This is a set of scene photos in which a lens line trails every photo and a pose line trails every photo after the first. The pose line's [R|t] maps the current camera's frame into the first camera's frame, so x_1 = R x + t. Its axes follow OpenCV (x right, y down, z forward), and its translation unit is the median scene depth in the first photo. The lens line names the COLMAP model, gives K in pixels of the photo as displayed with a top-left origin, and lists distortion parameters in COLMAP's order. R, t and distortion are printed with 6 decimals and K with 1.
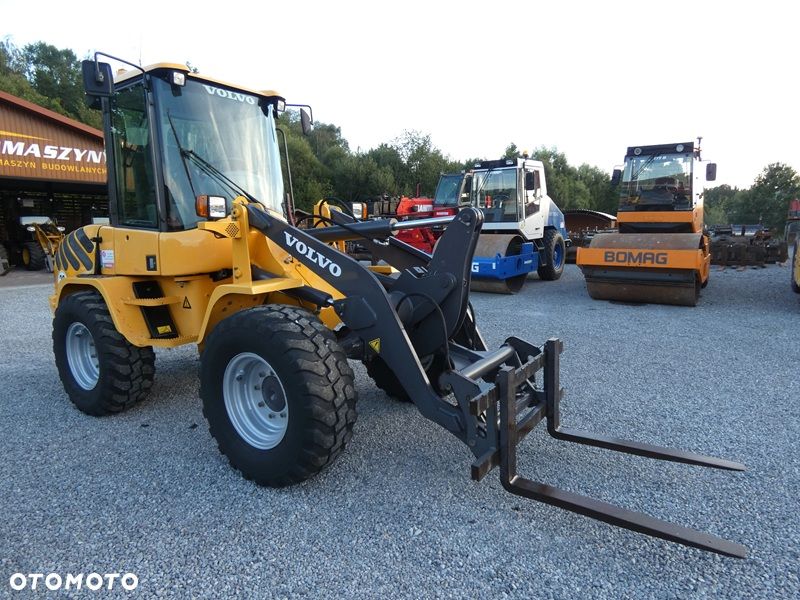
lens RADIAL K [[485.4, 0, 398.3], [0, 485.4, 297.9], [0, 0, 1]] dist [0.007172, -0.000585]
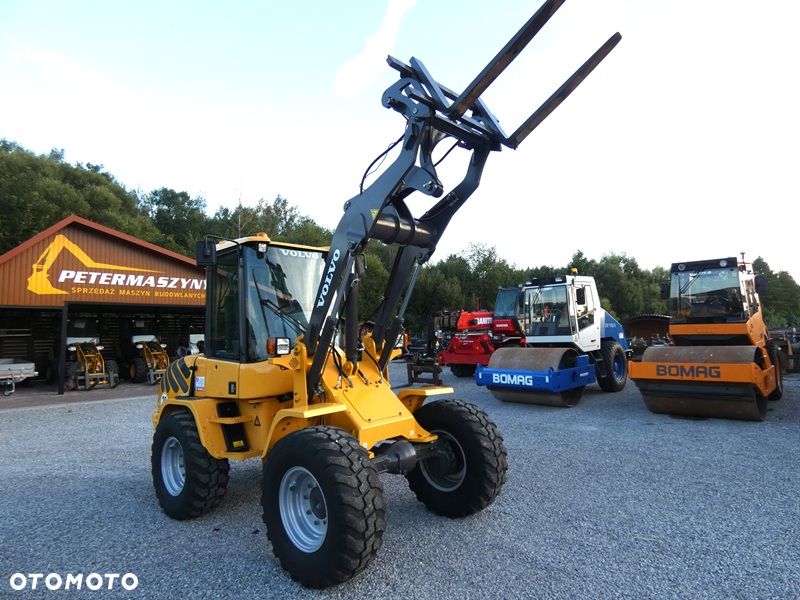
lens RADIAL K [[485.5, 0, 400.6], [0, 485.5, 296.8], [0, 0, 1]] dist [0.000203, -0.004282]
pose [[0.989388, -0.030504, -0.142060, 0.089744], [-0.001117, 0.976088, -0.217374, -0.027144], [0.145294, 0.215226, 0.965695, -0.164834]]
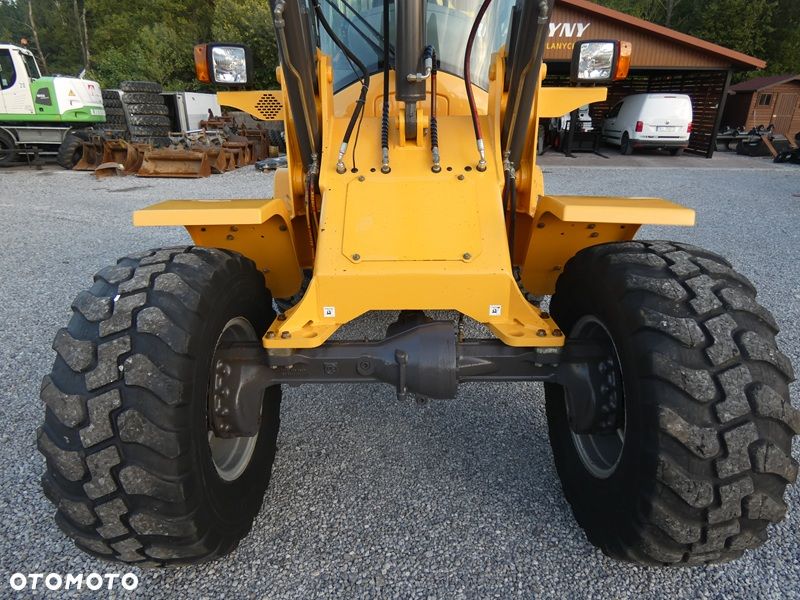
lens RADIAL K [[485.3, 0, 402.5], [0, 485.3, 293.7], [0, 0, 1]] dist [-0.000540, -0.001670]
pose [[0.565114, 0.292679, -0.771353, 0.216506], [-0.120968, 0.954249, 0.273452, -0.081765], [0.816096, -0.061222, 0.574664, 0.607764]]
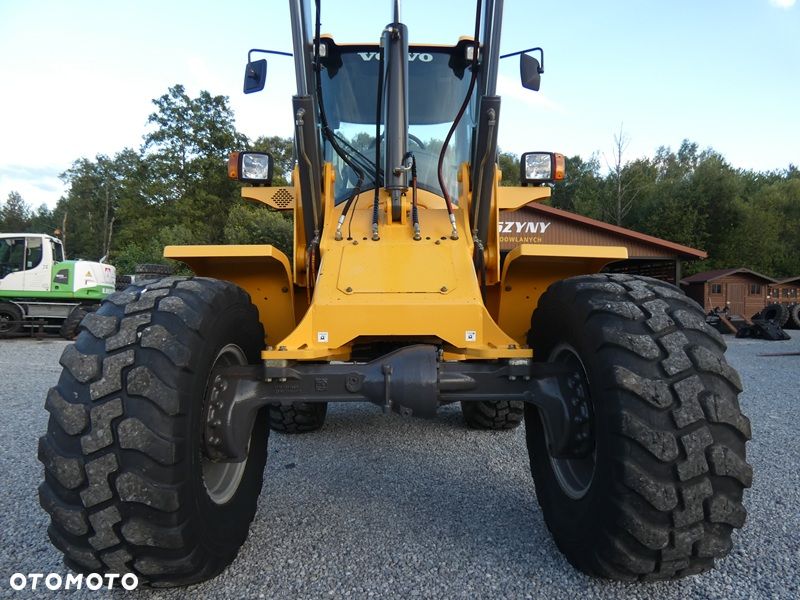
lens RADIAL K [[482.2, 0, 402.1], [0, 482.2, 294.8], [0, 0, 1]] dist [0.002215, -0.004108]
pose [[0.583773, -0.016055, -0.811758, 0.281656], [-0.125436, 0.986017, -0.109708, 0.049246], [0.802169, 0.165868, 0.573597, 0.584785]]
